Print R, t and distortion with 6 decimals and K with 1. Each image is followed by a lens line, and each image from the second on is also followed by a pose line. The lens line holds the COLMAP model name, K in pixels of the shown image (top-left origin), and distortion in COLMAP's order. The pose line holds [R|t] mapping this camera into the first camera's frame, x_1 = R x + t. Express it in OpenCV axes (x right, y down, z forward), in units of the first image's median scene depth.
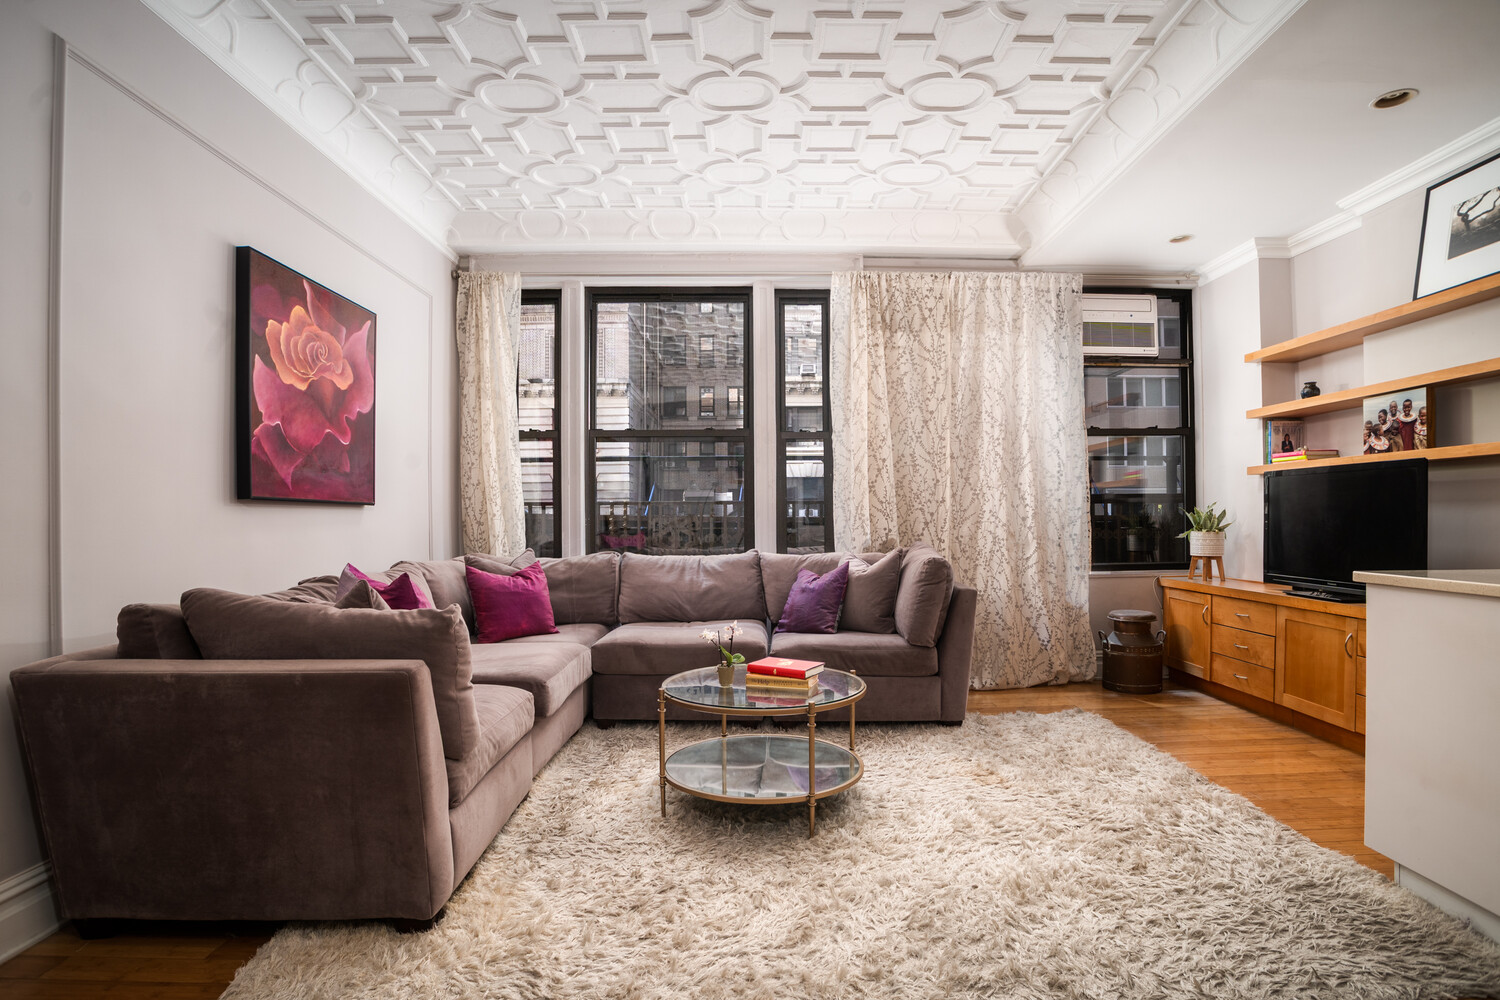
lens RADIAL K [[744.5, 0, 759.0], [0, 744.5, 520.9], [0, 0, 1]] dist [-0.075144, 0.022668]
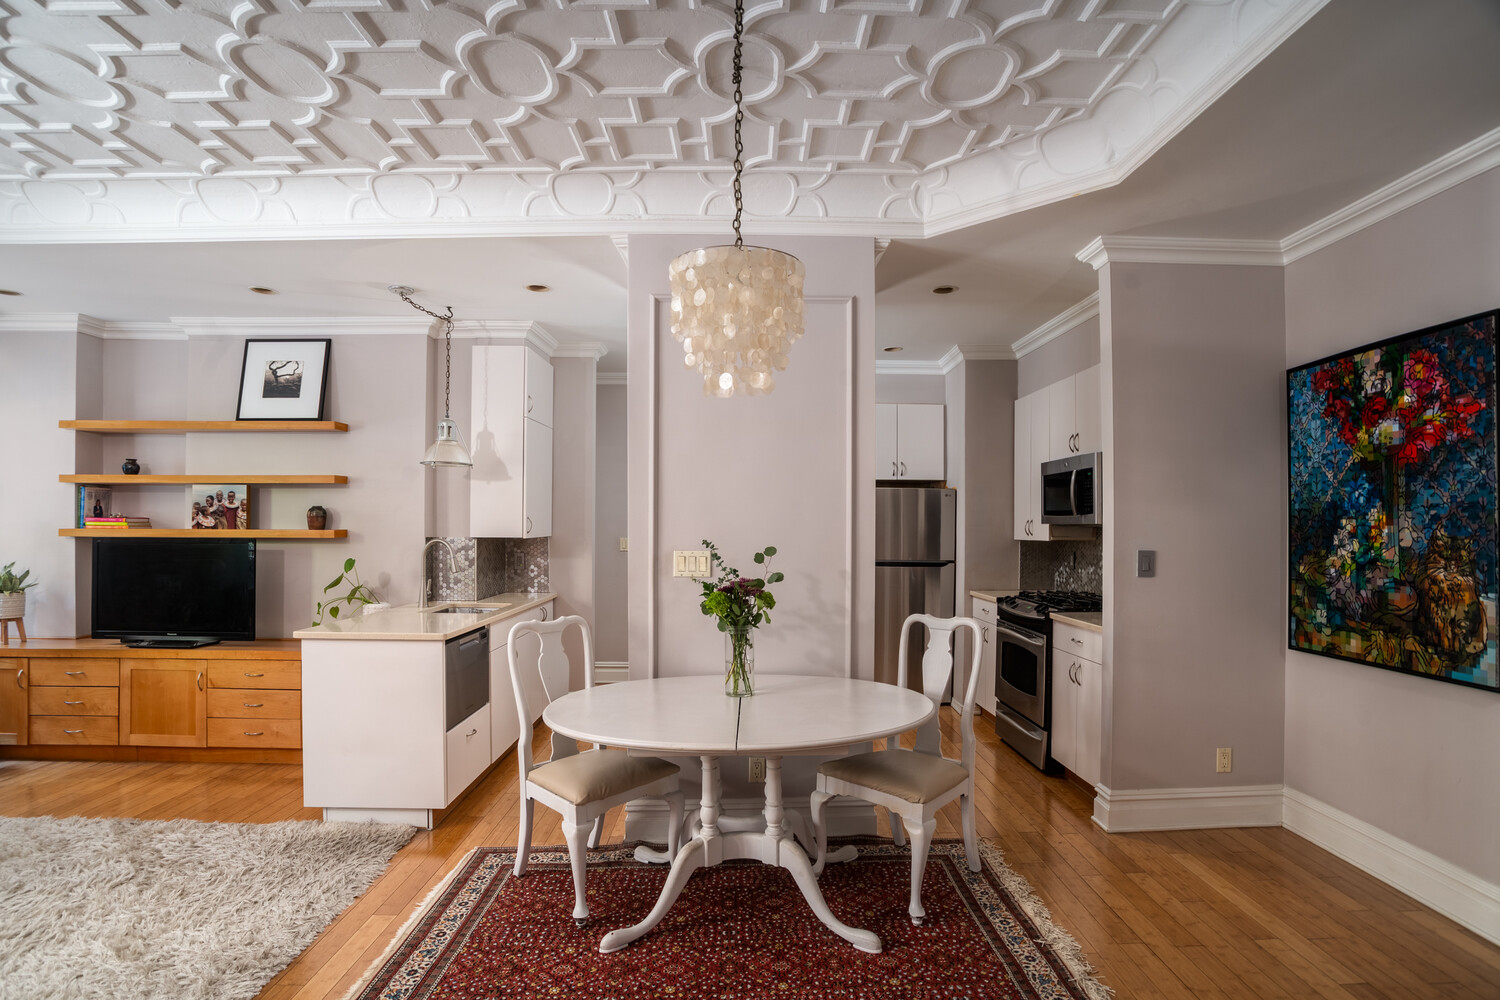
lens RADIAL K [[744.5, 0, 759.0], [0, 744.5, 520.9], [0, 0, 1]] dist [-0.075144, 0.022668]
pose [[-0.008185, 0.013382, 0.999877, -0.340832], [0.003834, 0.999904, -0.013351, -0.067735], [-0.999959, 0.003725, -0.008235, 0.002961]]
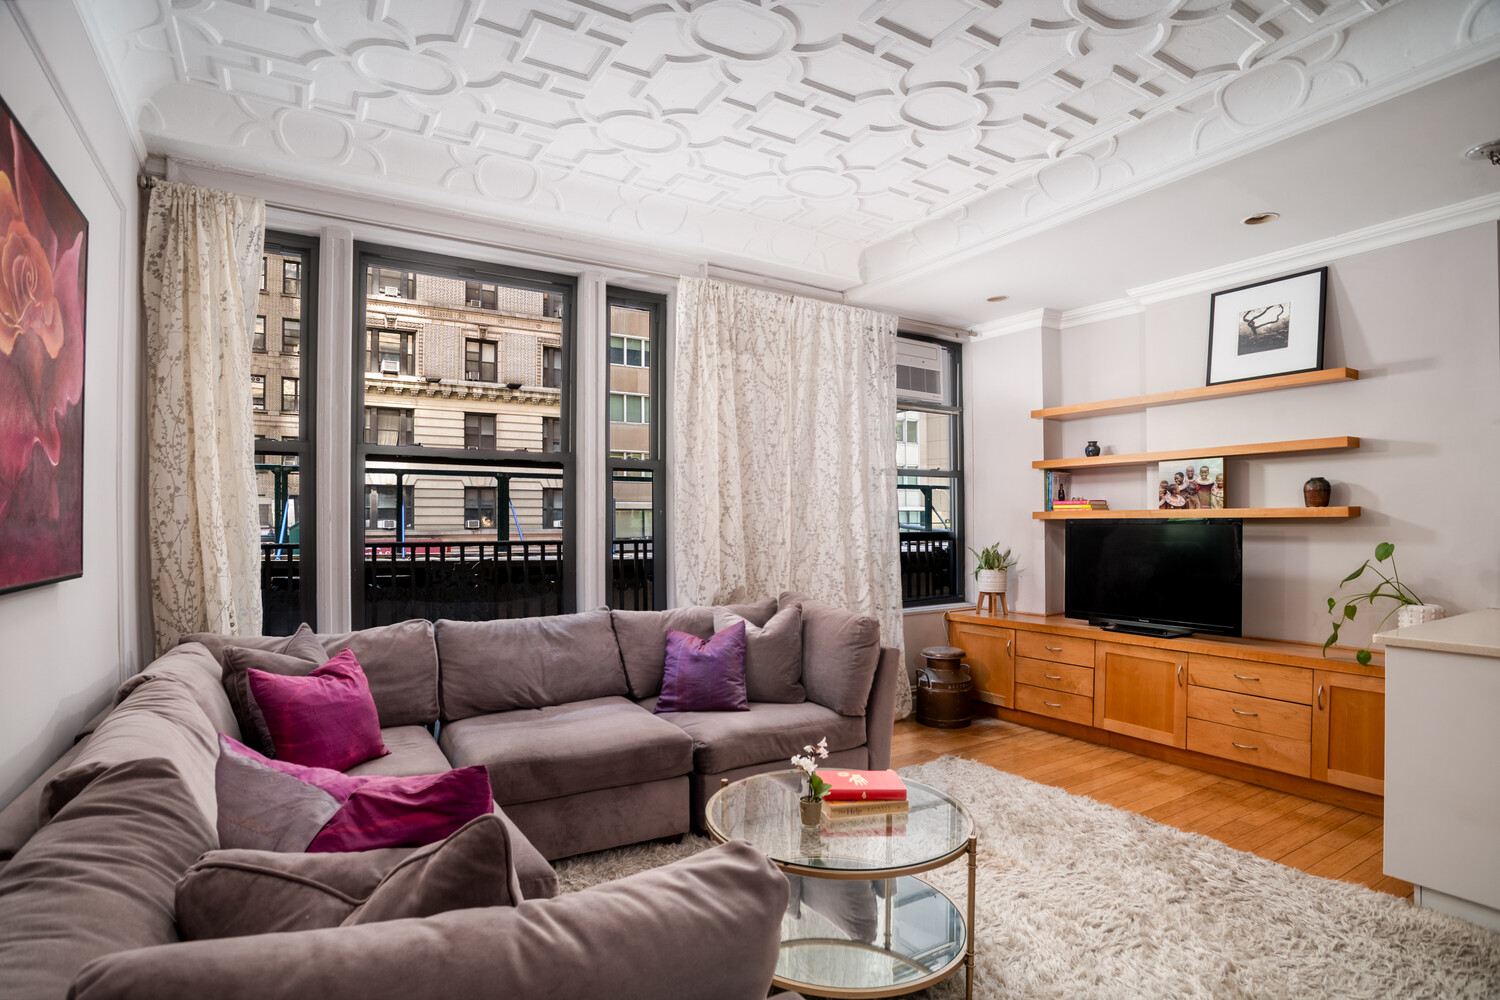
lens RADIAL K [[754.8, 0, 722.9], [0, 754.8, 521.5], [0, 0, 1]] dist [-0.085922, 0.041143]
pose [[0.868804, 0.007926, 0.495092, -0.300641], [-0.001879, 0.999917, -0.012710, -0.043919], [-0.495152, 0.010112, 0.868747, 0.237865]]
